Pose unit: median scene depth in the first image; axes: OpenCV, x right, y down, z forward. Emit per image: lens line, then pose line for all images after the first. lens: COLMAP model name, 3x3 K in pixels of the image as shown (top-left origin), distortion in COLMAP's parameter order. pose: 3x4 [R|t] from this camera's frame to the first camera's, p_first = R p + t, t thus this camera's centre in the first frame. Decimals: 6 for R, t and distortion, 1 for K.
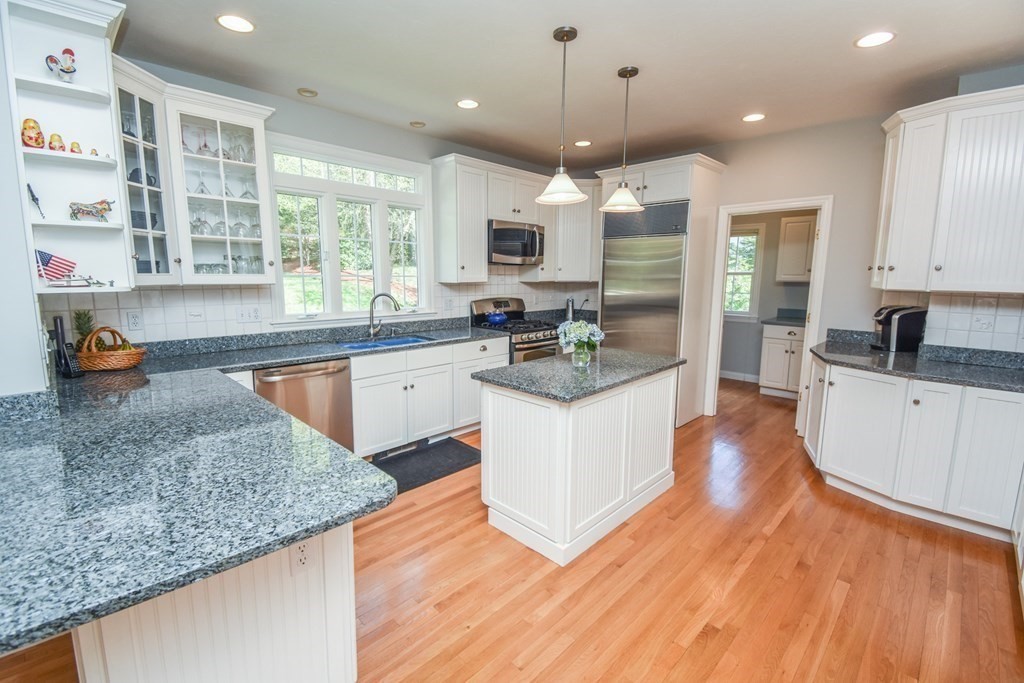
lens RADIAL K [[457.5, 0, 512.0], [0, 457.5, 341.5], [0, 0, 1]] dist [-0.000055, -0.000243]
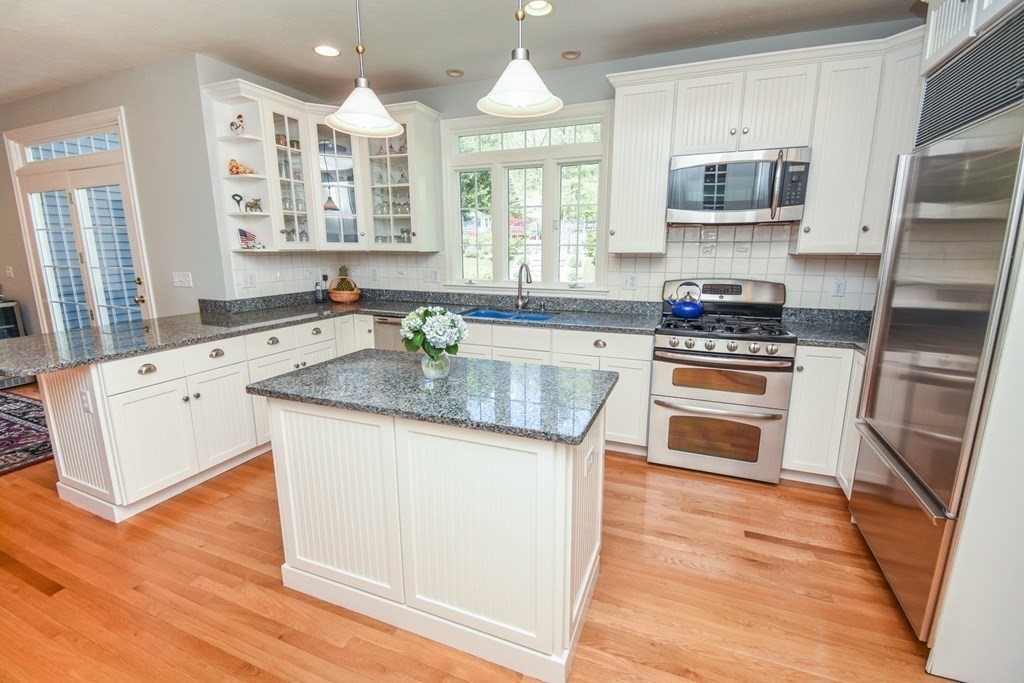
lens RADIAL K [[449.5, 0, 512.0], [0, 449.5, 341.5], [0, 0, 1]] dist [0.033174, -0.000044]
pose [[0.378157, 0.188091, -0.906432, 0.568513], [-0.134249, 0.979933, 0.147335, -0.079827], [0.915955, 0.065972, 0.395820, 0.608041]]
